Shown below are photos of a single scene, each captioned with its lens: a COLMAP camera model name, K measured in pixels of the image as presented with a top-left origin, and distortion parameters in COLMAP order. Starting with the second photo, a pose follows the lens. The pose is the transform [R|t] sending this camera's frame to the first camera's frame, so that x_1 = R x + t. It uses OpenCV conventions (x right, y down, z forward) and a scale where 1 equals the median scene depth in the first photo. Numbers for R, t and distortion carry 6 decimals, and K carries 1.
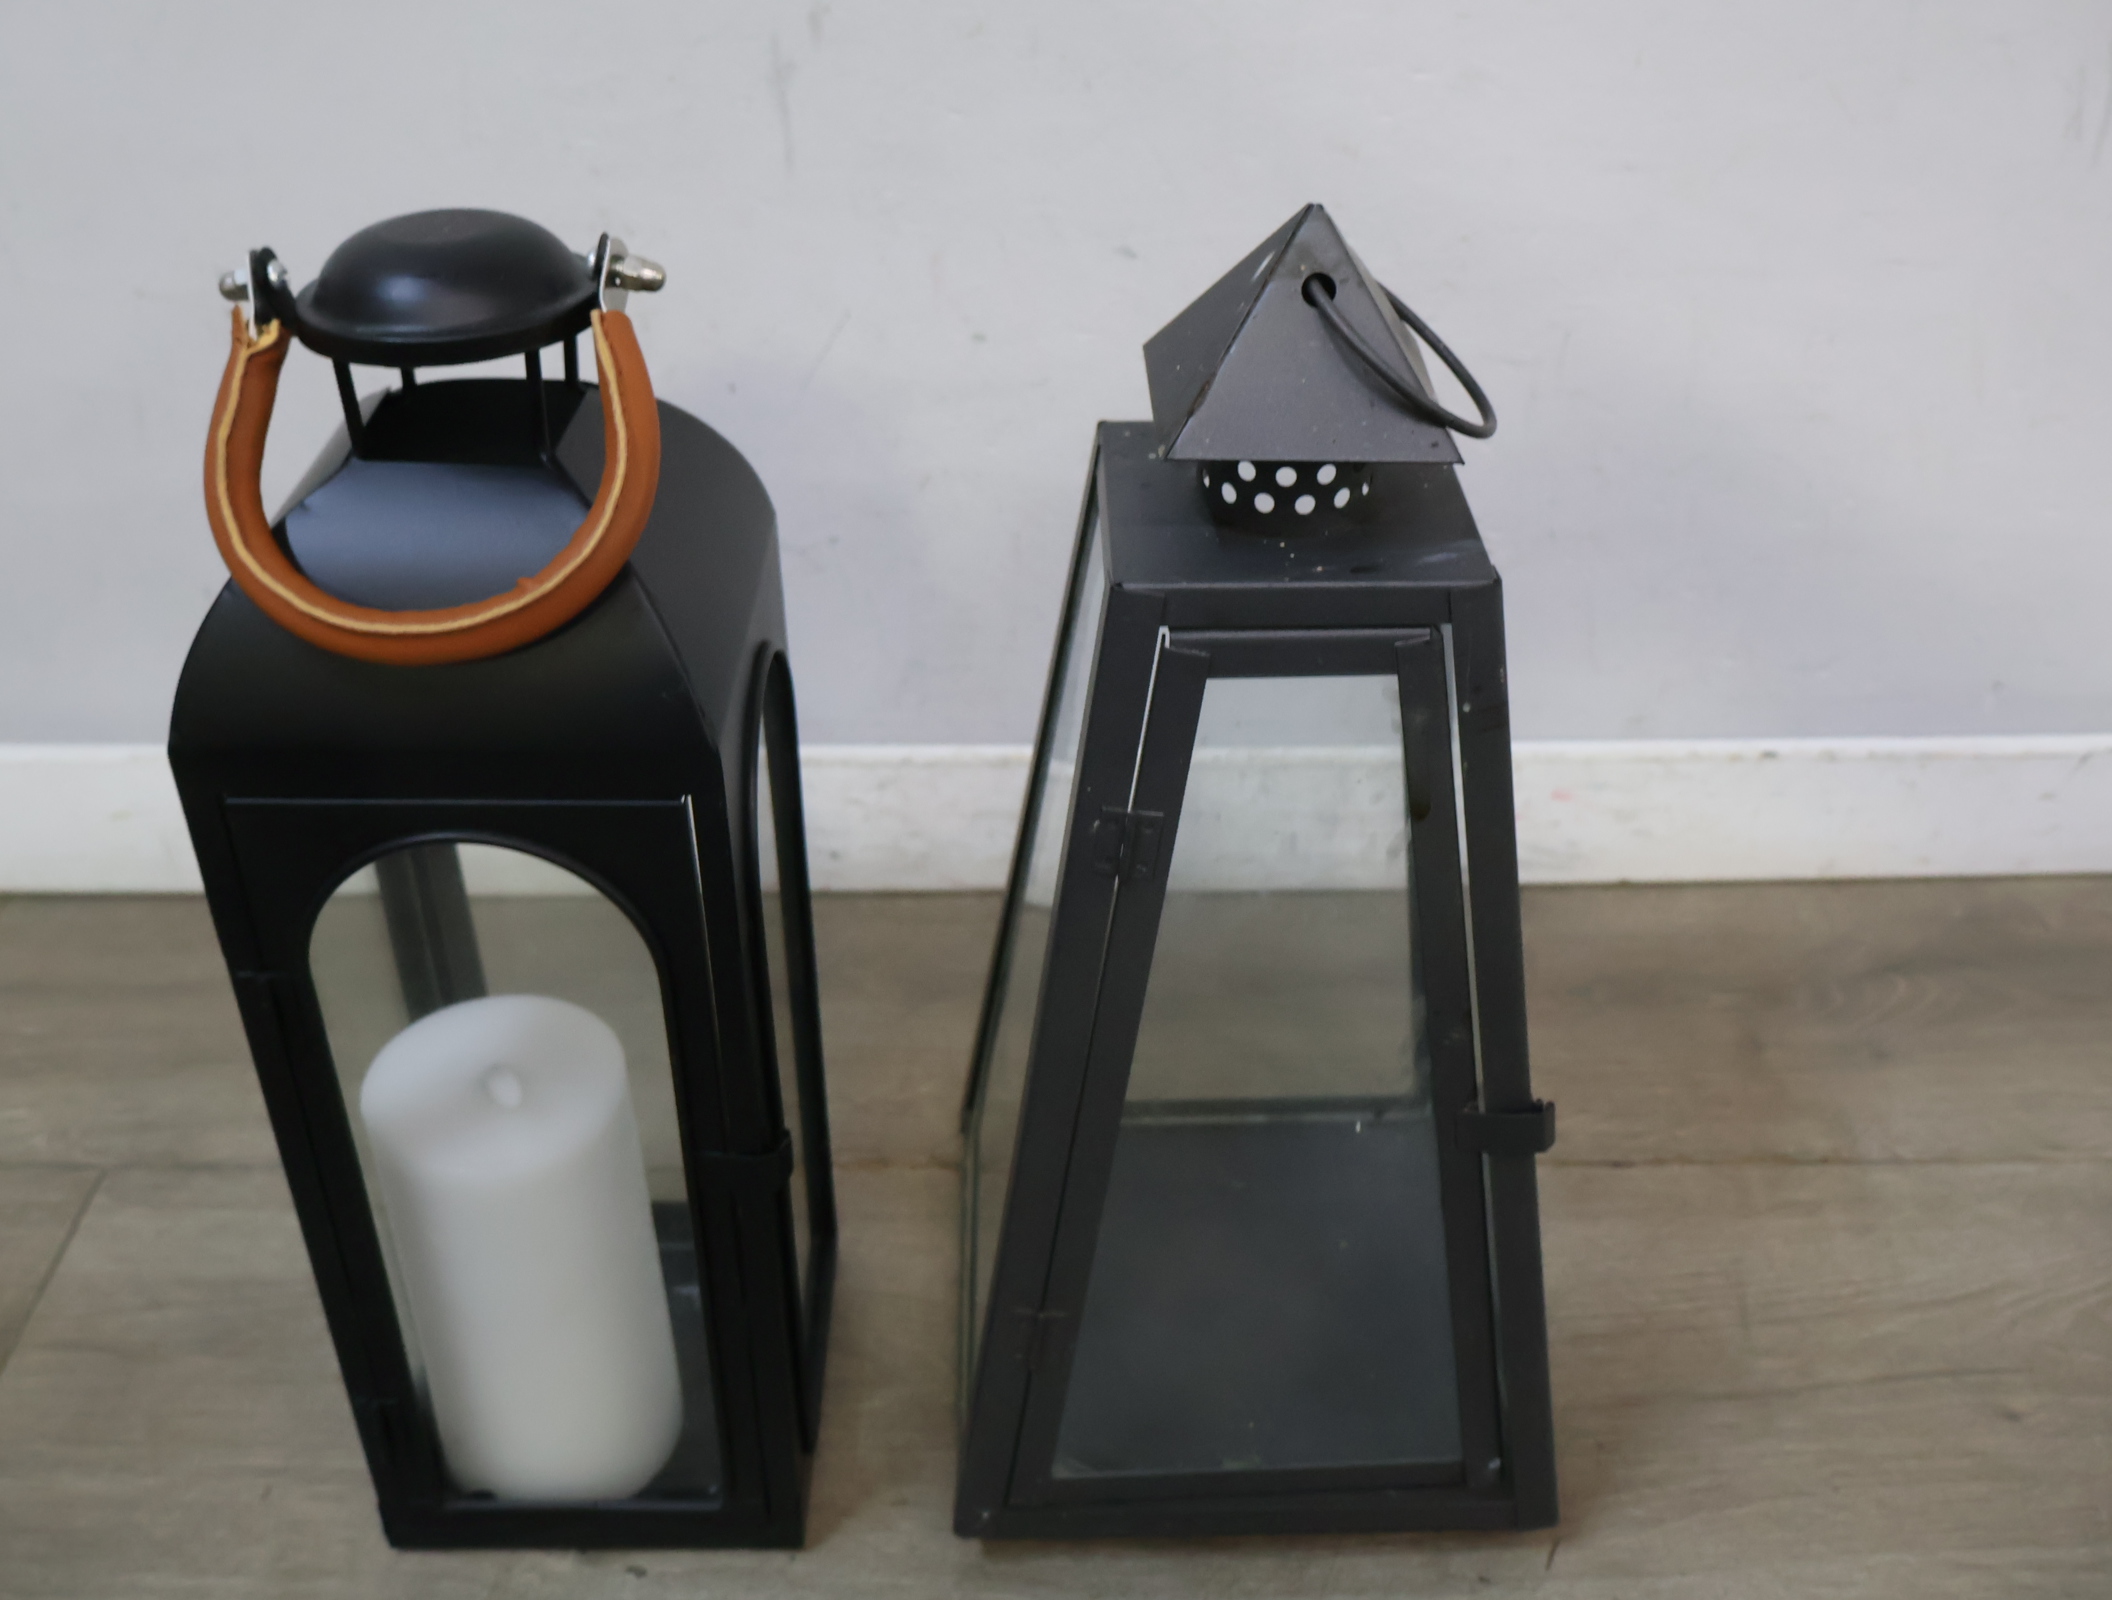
lens RADIAL K [[2048.2, 0, 1037.9], [0, 2048.2, 798.5], [0, 0, 1]] dist [0.007905, 0.000000]
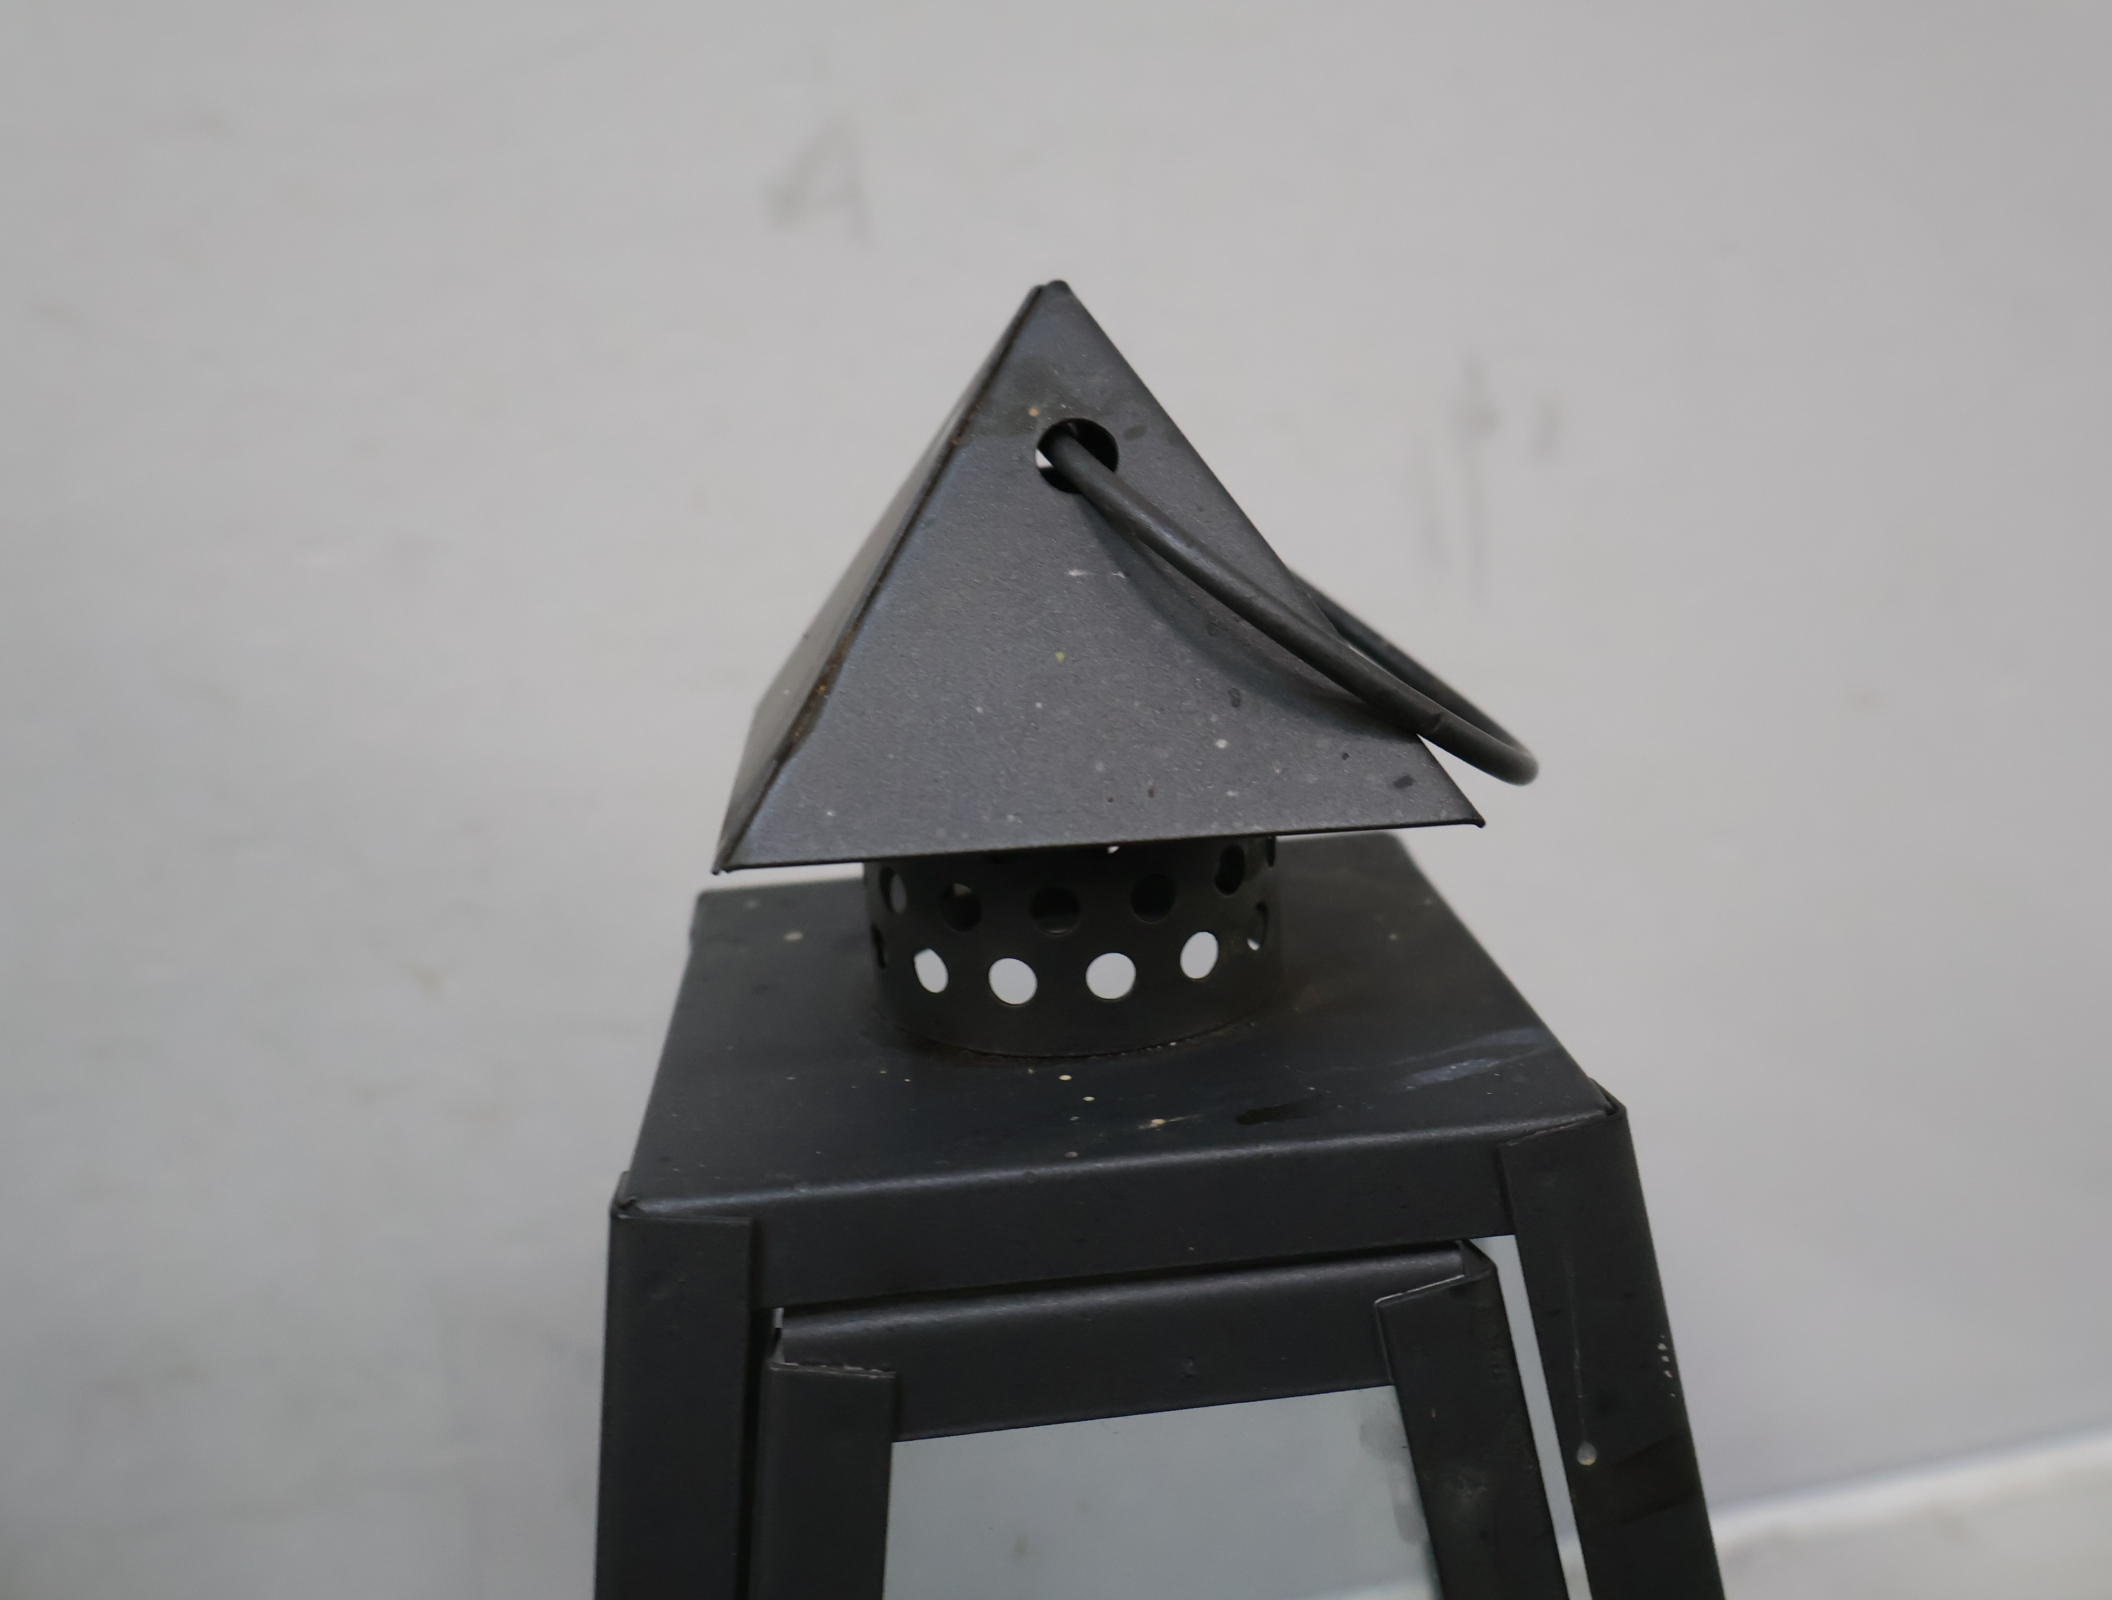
lens RADIAL K [[2048.2, 0, 1051.6], [0, 2048.2, 800.5], [0, 0, 1]] dist [0.007905, 0.000000]
pose [[0.995996, -0.080716, 0.038419, 0.100567], [0.088932, 0.938271, -0.334273, -0.038314], [-0.009066, 0.336352, 0.941693, 0.573069]]
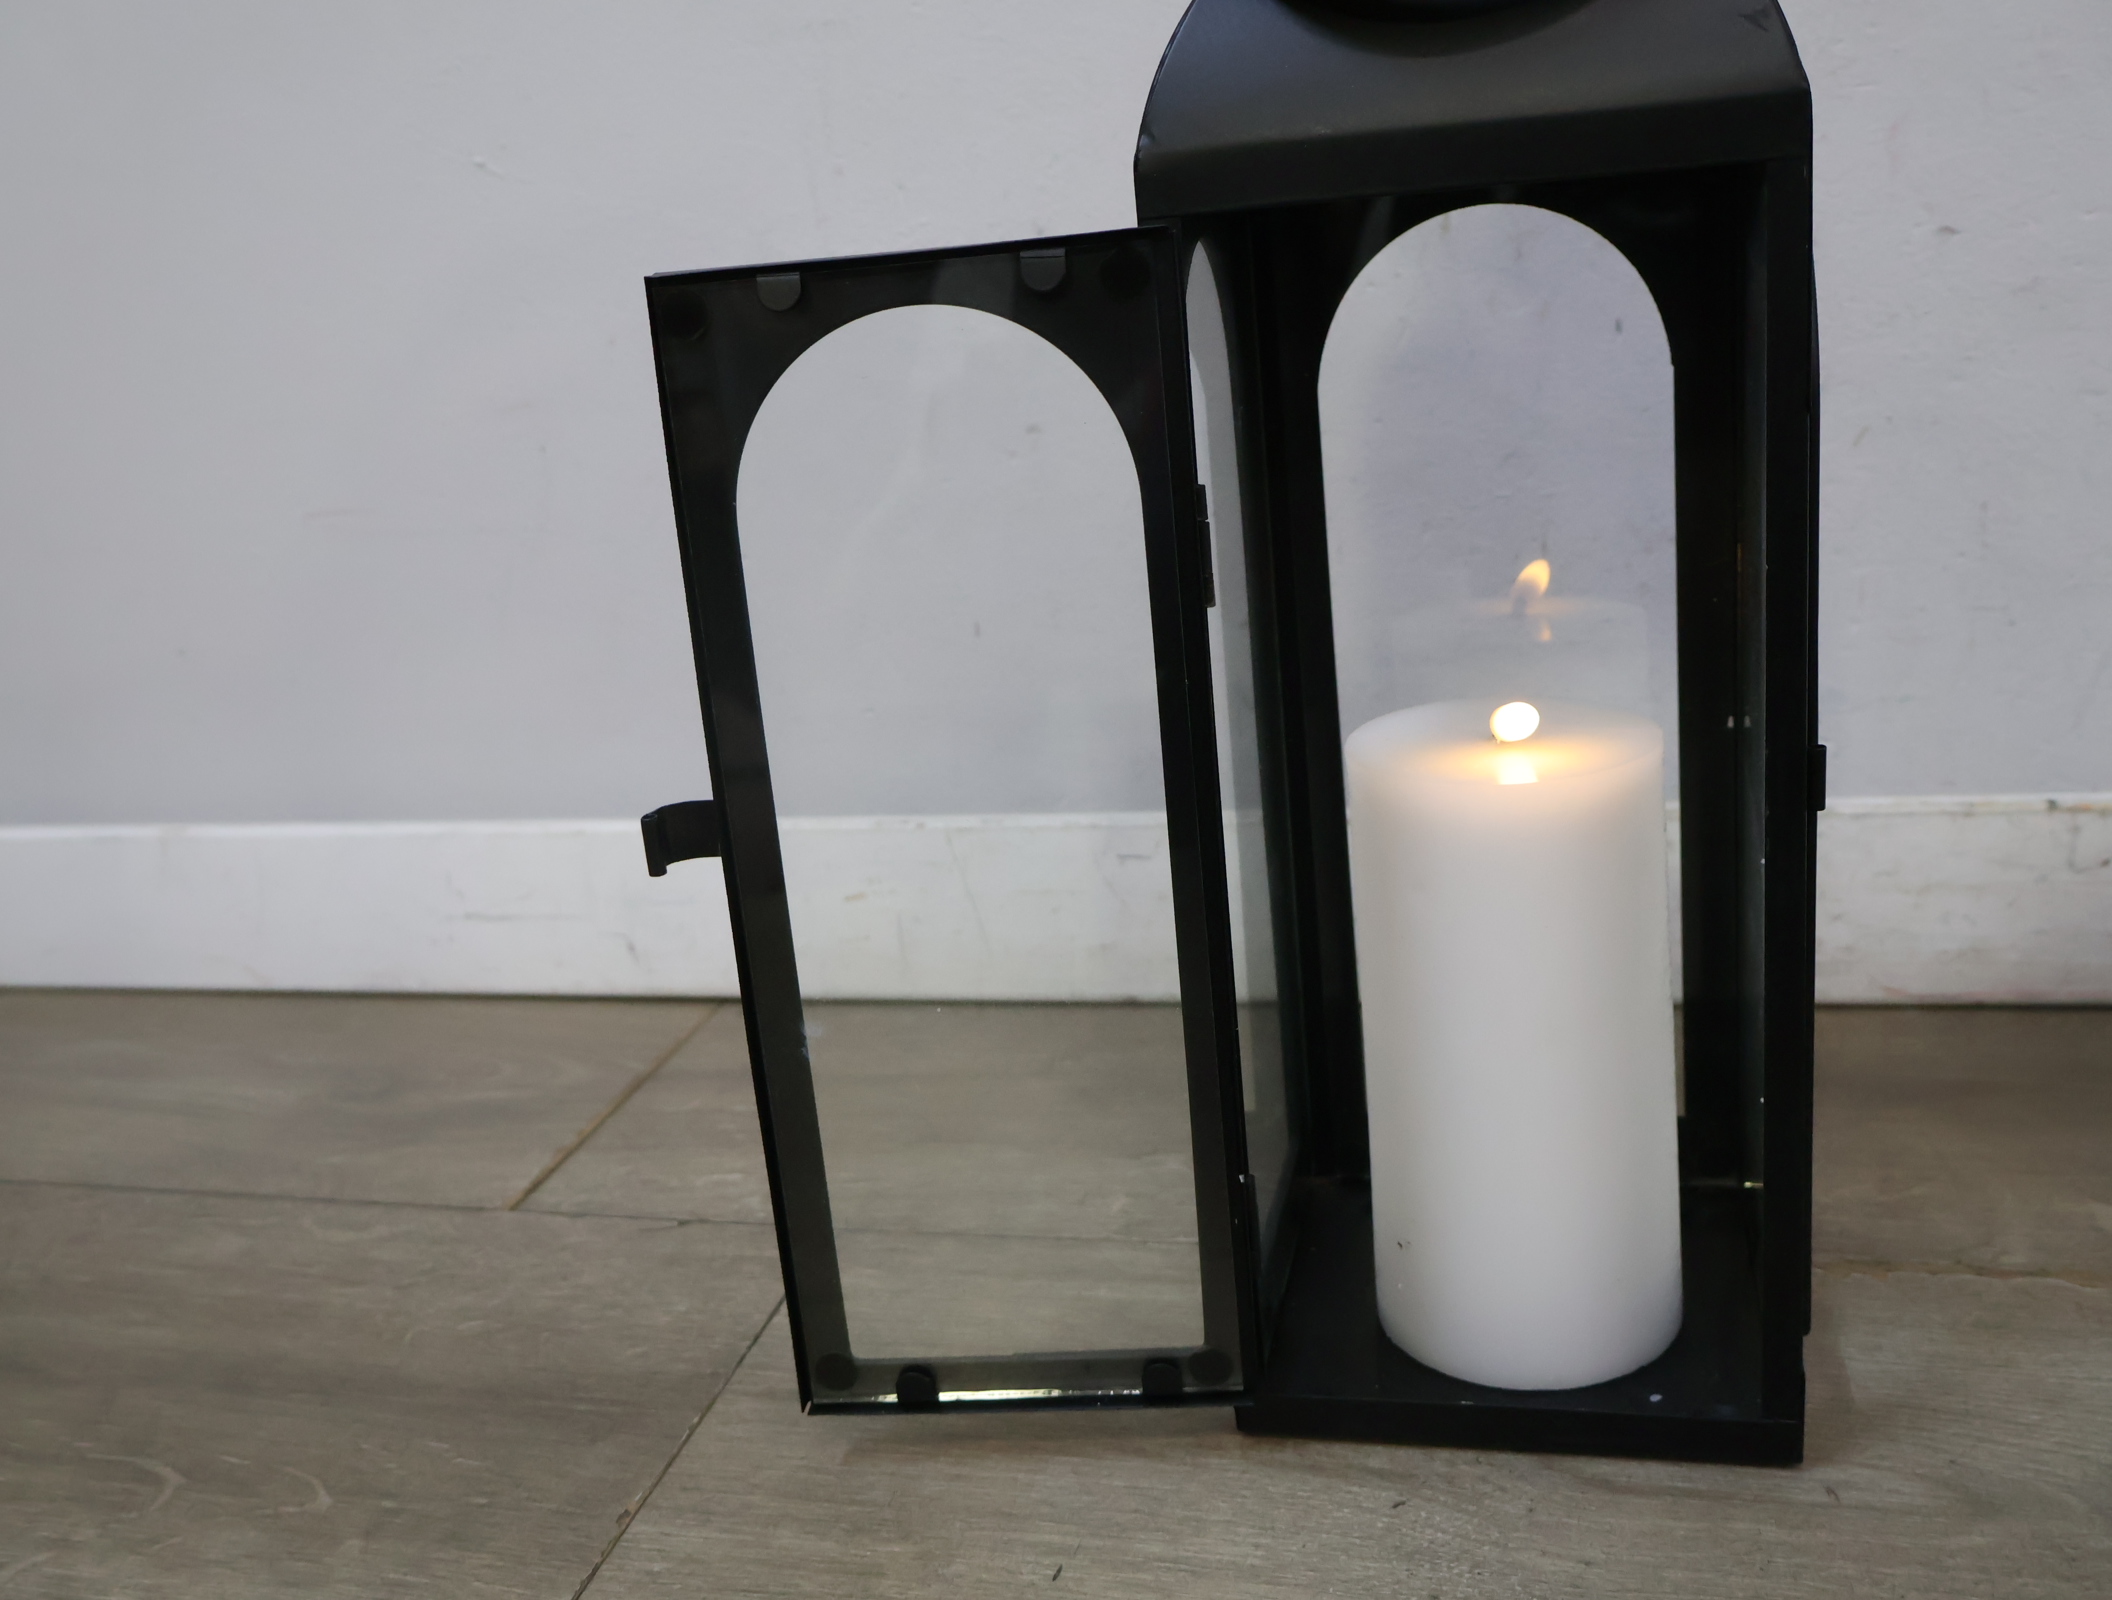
lens RADIAL K [[2048.2, 0, 1051.8], [0, 2048.2, 812.3], [0, 0, 1]] dist [0.007905, 0.000000]
pose [[0.965868, -0.014512, -0.258627, -0.243674], [-0.060972, 0.957640, -0.281438, 0.358218], [0.251756, 0.287601, 0.924069, 0.360151]]
